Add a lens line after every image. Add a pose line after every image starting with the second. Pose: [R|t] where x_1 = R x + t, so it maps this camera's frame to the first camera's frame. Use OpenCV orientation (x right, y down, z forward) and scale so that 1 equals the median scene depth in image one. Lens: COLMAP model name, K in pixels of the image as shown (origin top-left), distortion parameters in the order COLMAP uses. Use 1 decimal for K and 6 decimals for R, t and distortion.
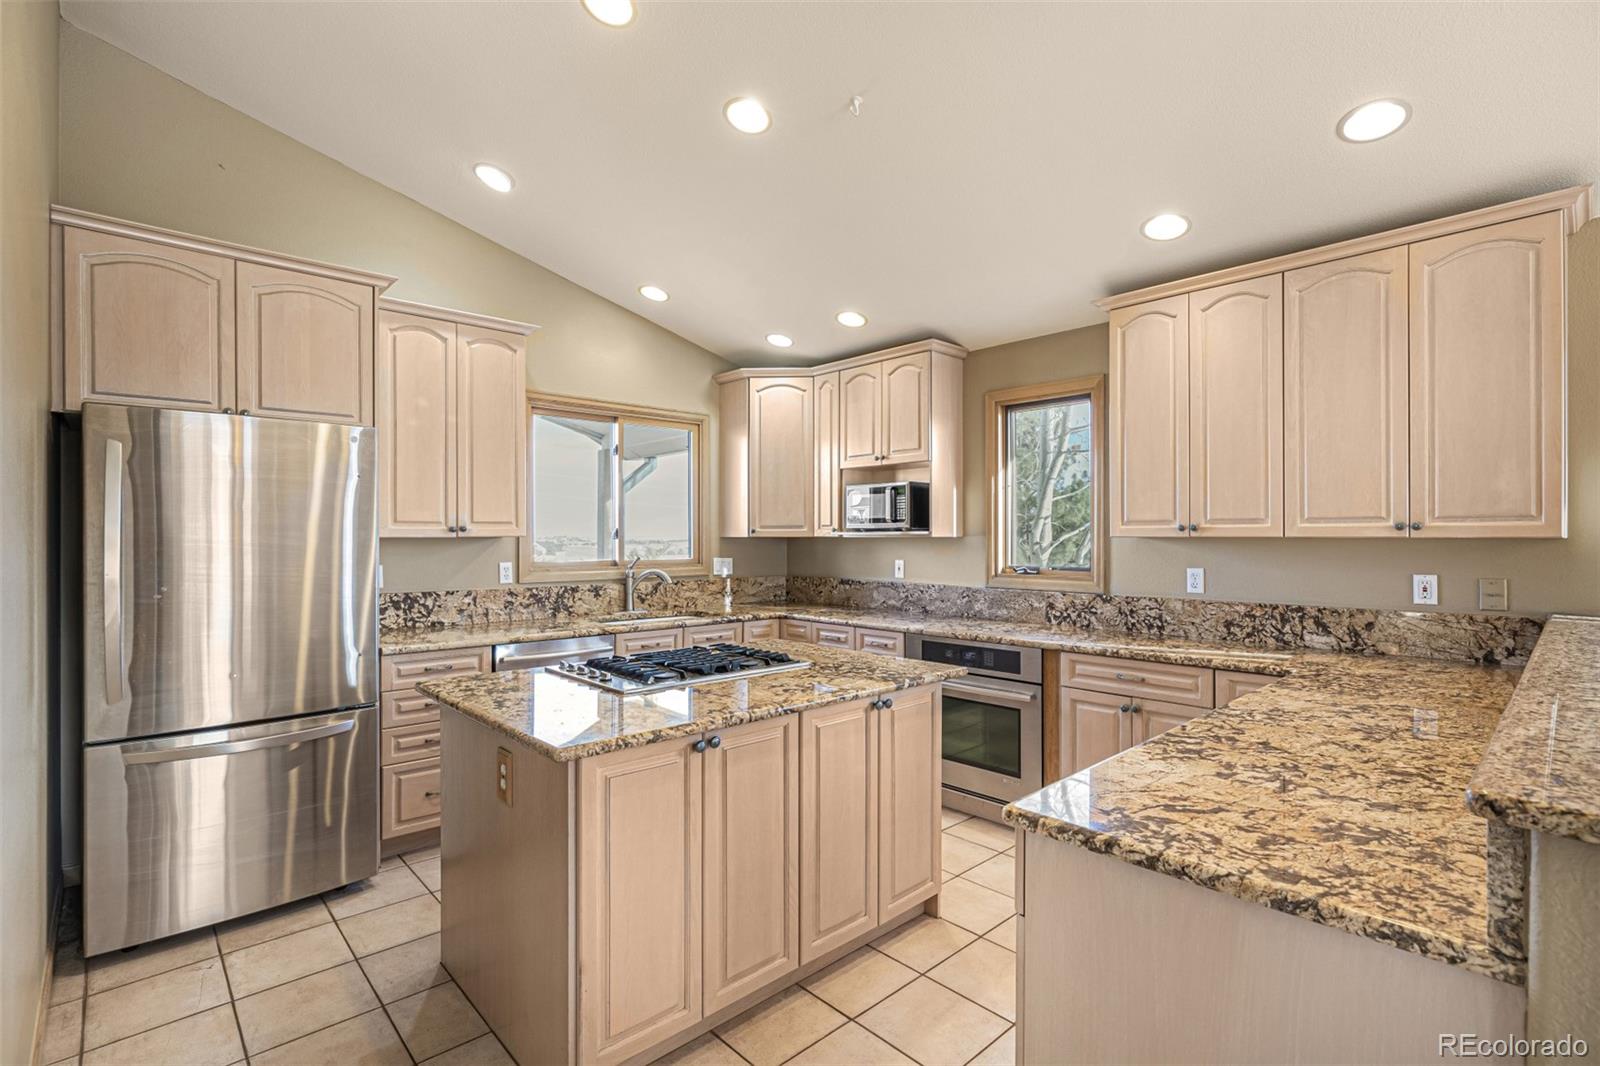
lens RADIAL K [[747.6, 0, 799.8], [0, 747.6, 528.7], [0, 0, 1]] dist [-0.003753, -0.000148]
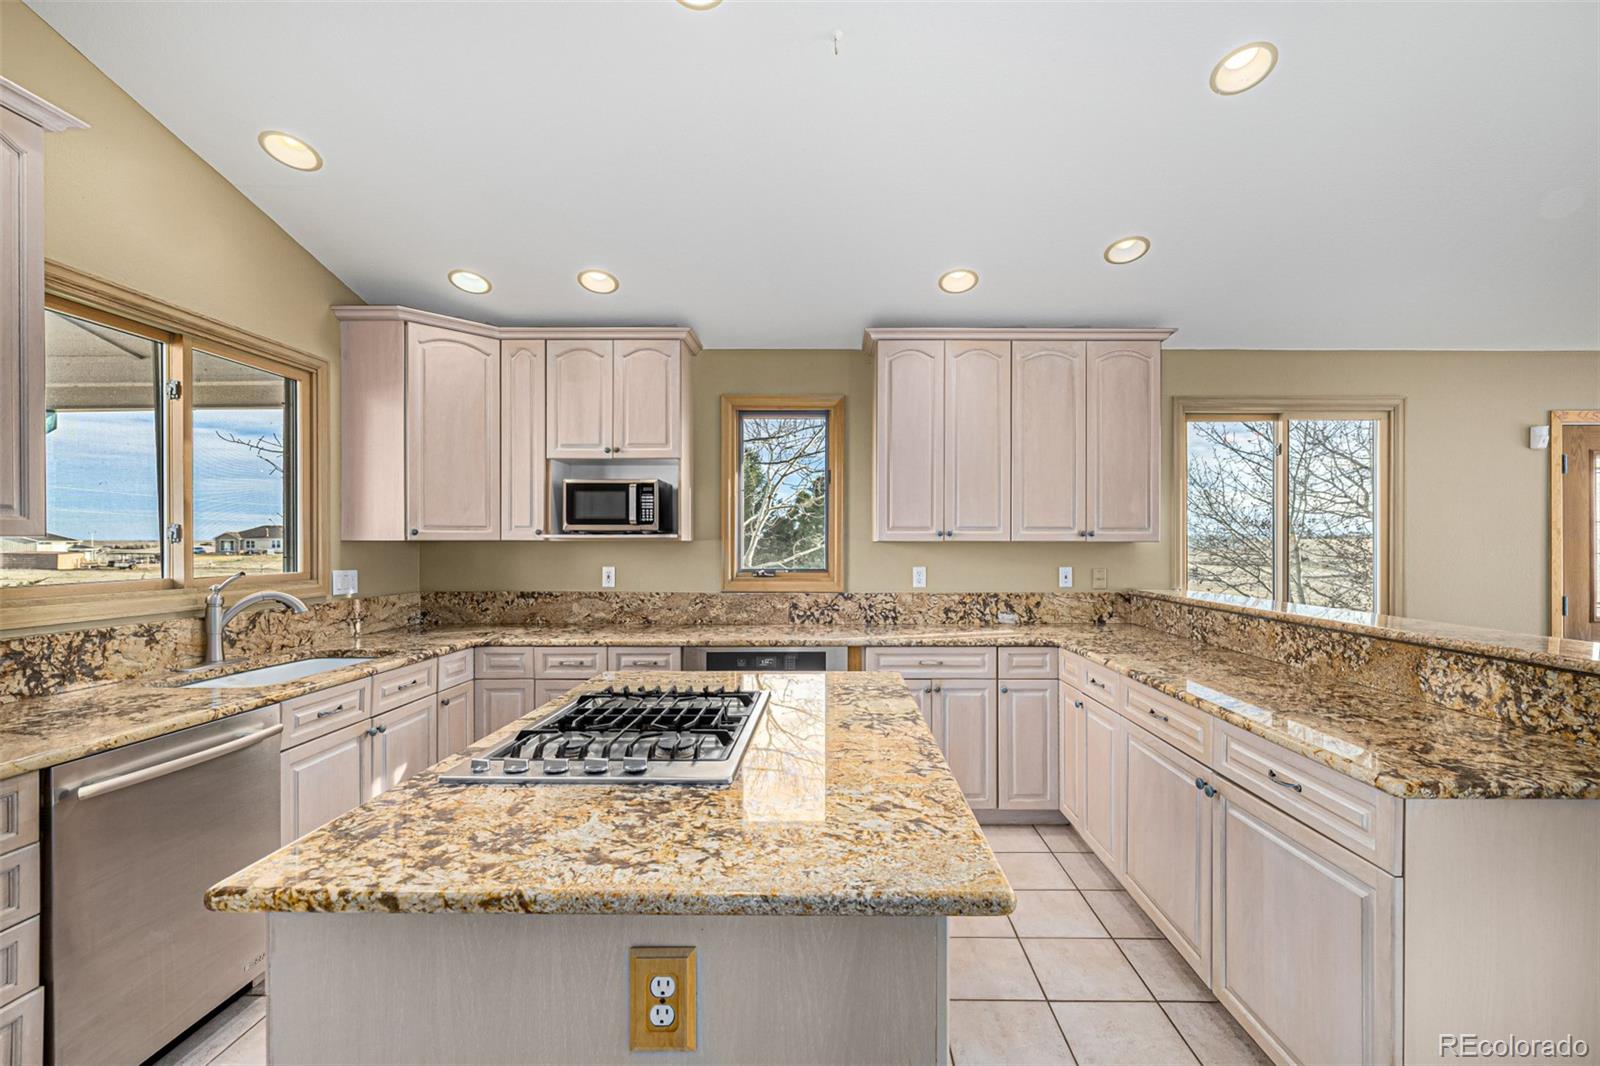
lens RADIAL K [[683.0, 0, 832.0], [0, 683.0, 539.2], [0, 0, 1]] dist [0.001892, 0.000445]
pose [[0.682883, 0.005405, 0.730508, -0.314392], [-0.009115, 0.999958, 0.001122, 0.006366], [-0.730471, -0.007425, 0.682904, 0.282612]]
